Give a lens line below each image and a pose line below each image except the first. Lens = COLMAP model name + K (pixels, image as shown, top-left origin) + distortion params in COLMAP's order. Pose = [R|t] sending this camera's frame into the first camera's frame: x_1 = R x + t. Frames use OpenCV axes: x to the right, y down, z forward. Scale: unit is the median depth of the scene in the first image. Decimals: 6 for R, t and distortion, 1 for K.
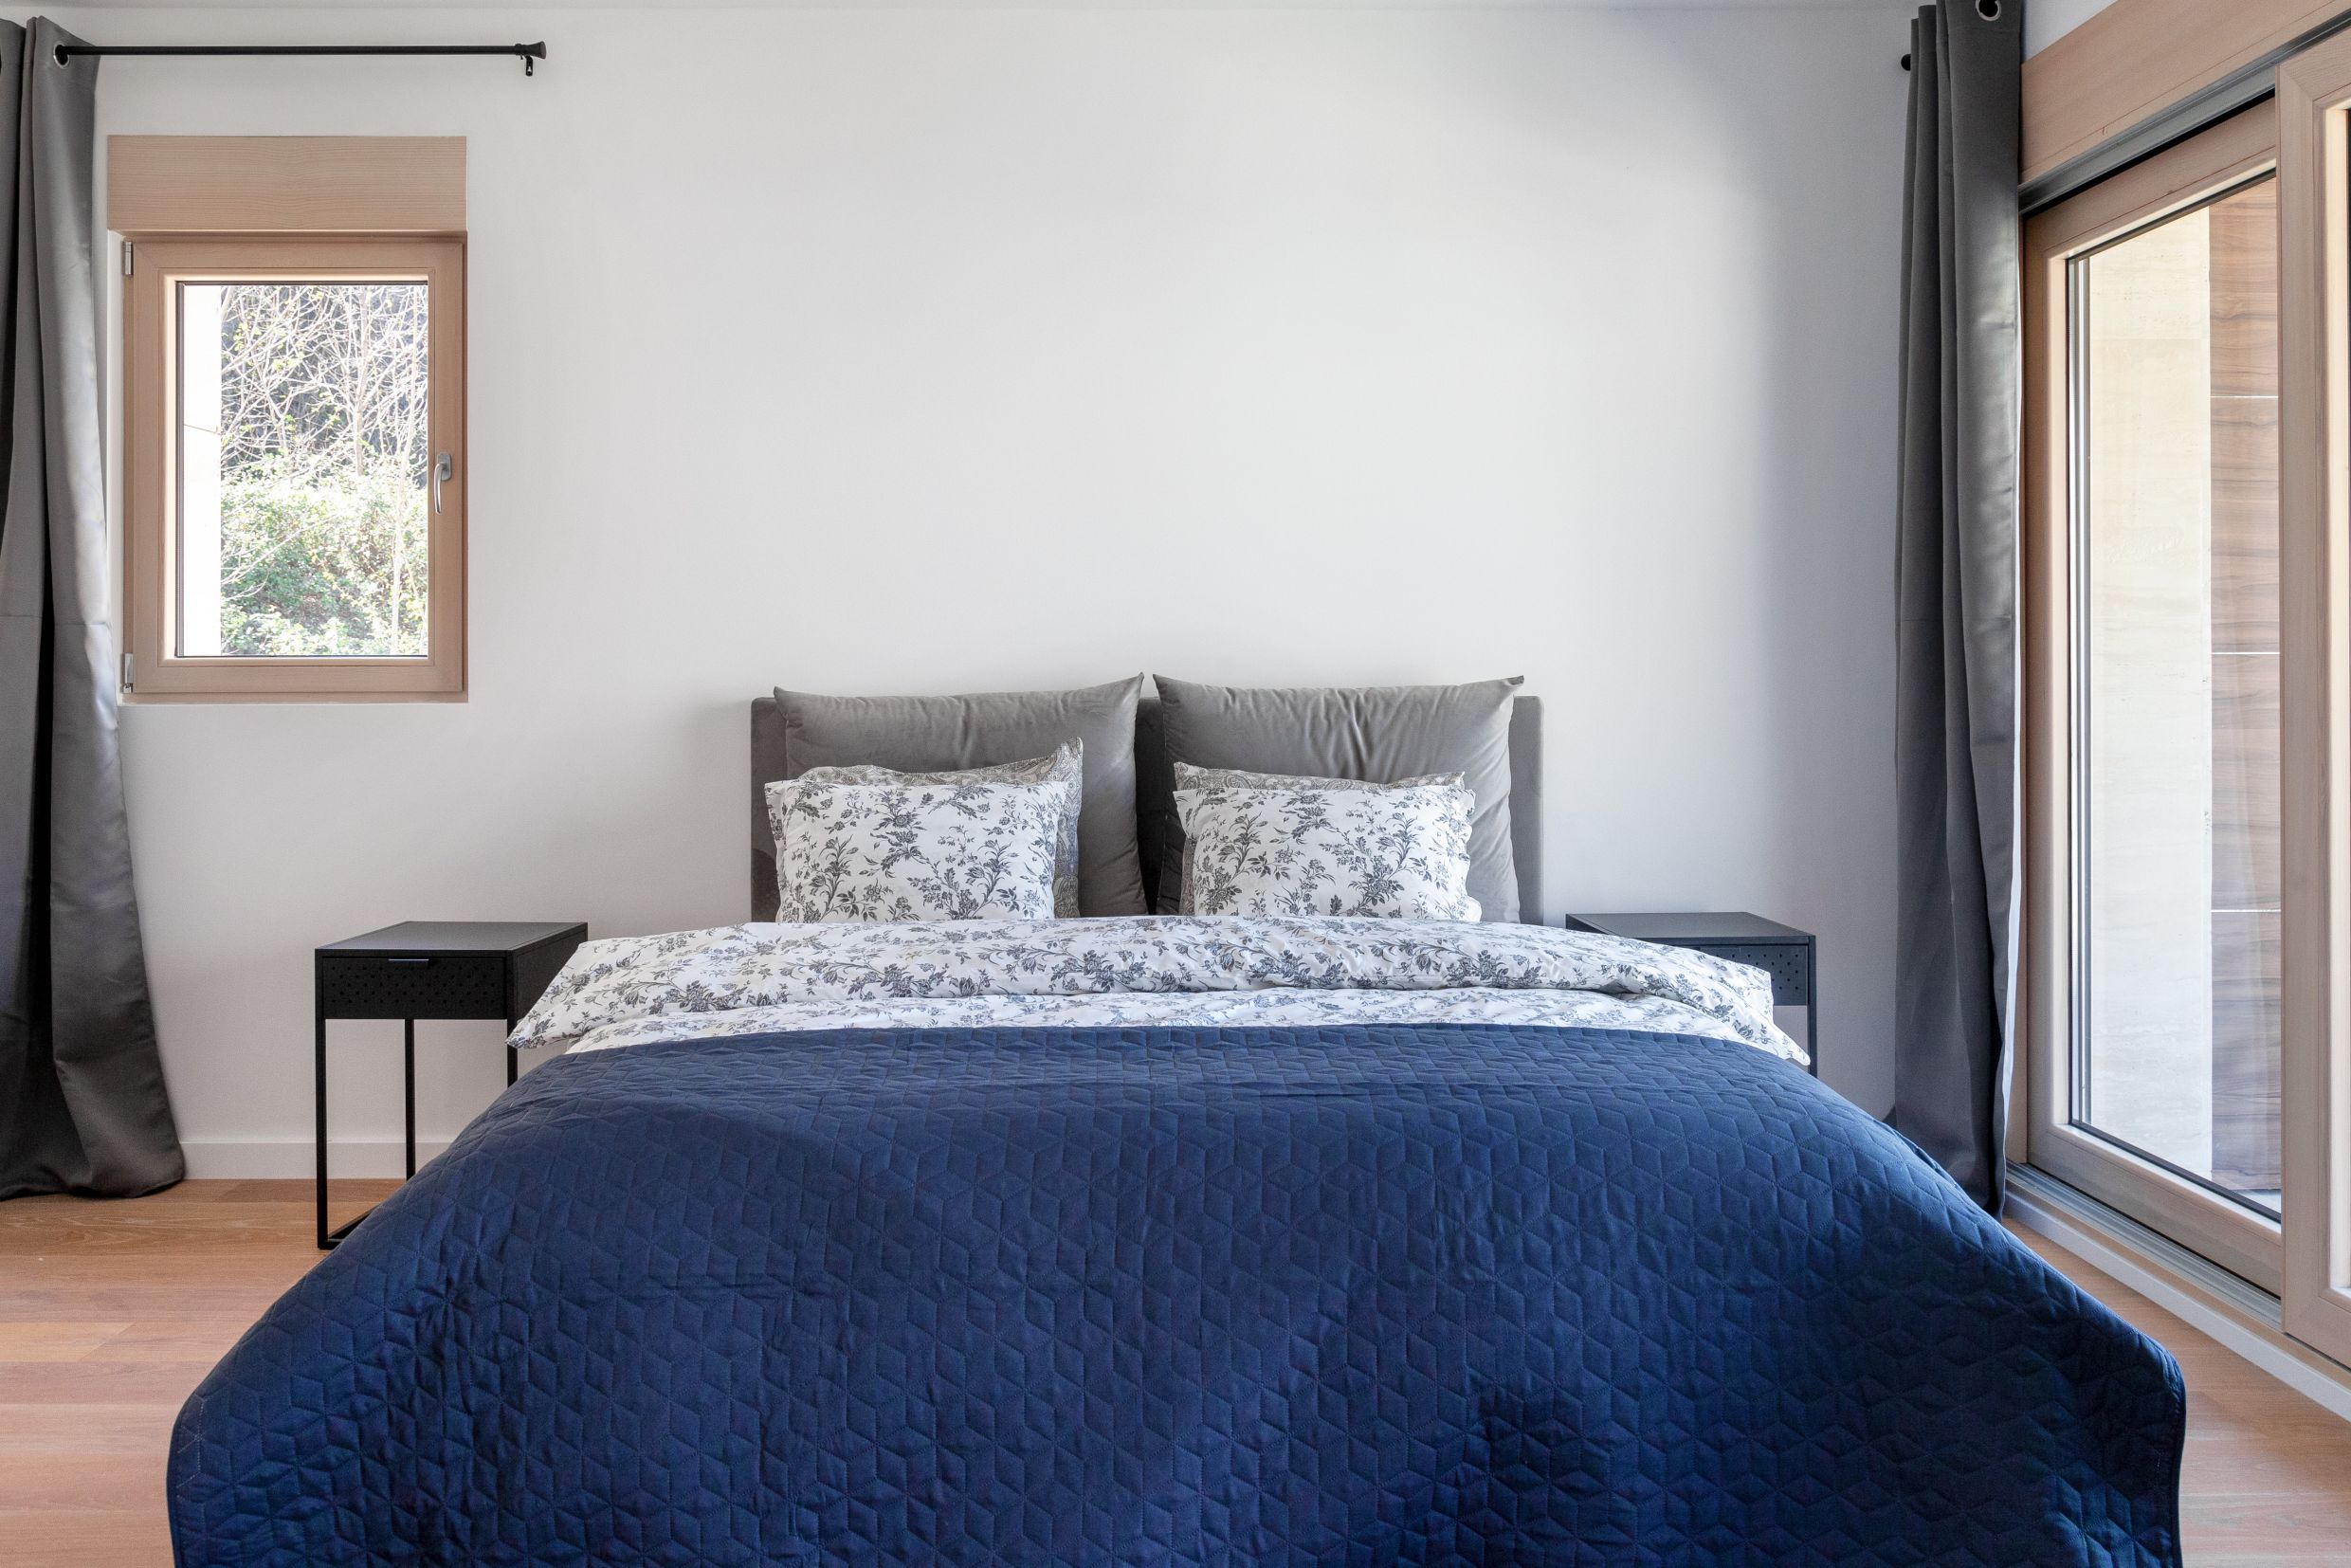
lens RADIAL K [[2056.4, 0, 1156.2], [0, 2056.4, 654.2], [0, 0, 1]] dist [-0.000246, -0.005226]
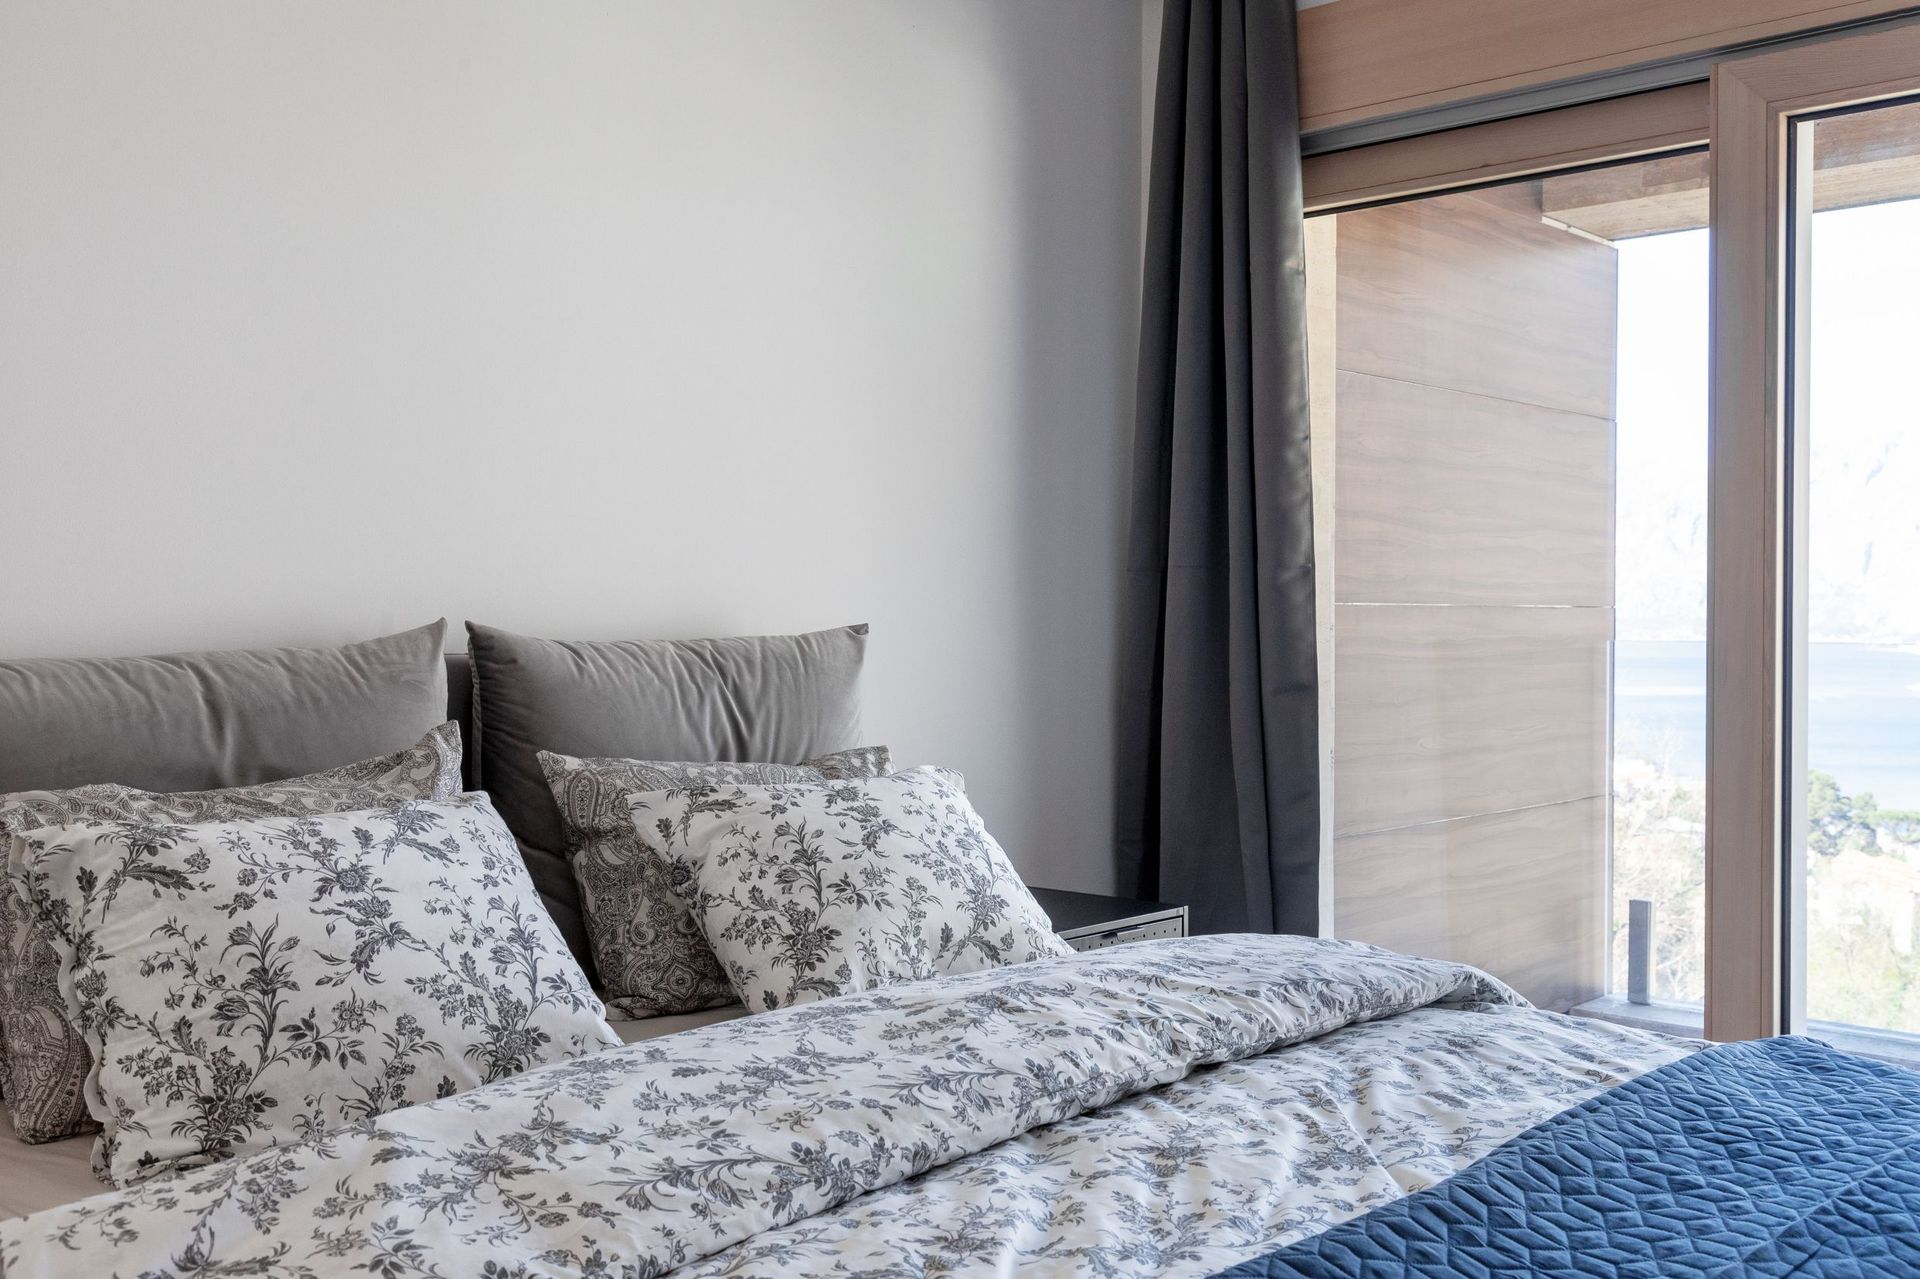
lens RADIAL K [[1891.5, 0, 907.6], [0, 1891.5, 622.3], [0, 0, 1]] dist [0.030064, 0.000000]
pose [[0.683502, 0.000776, 0.729948, -0.395596], [-0.009563, 0.999923, 0.007892, 0.004027], [-0.729886, -0.012375, 0.683457, 0.521050]]
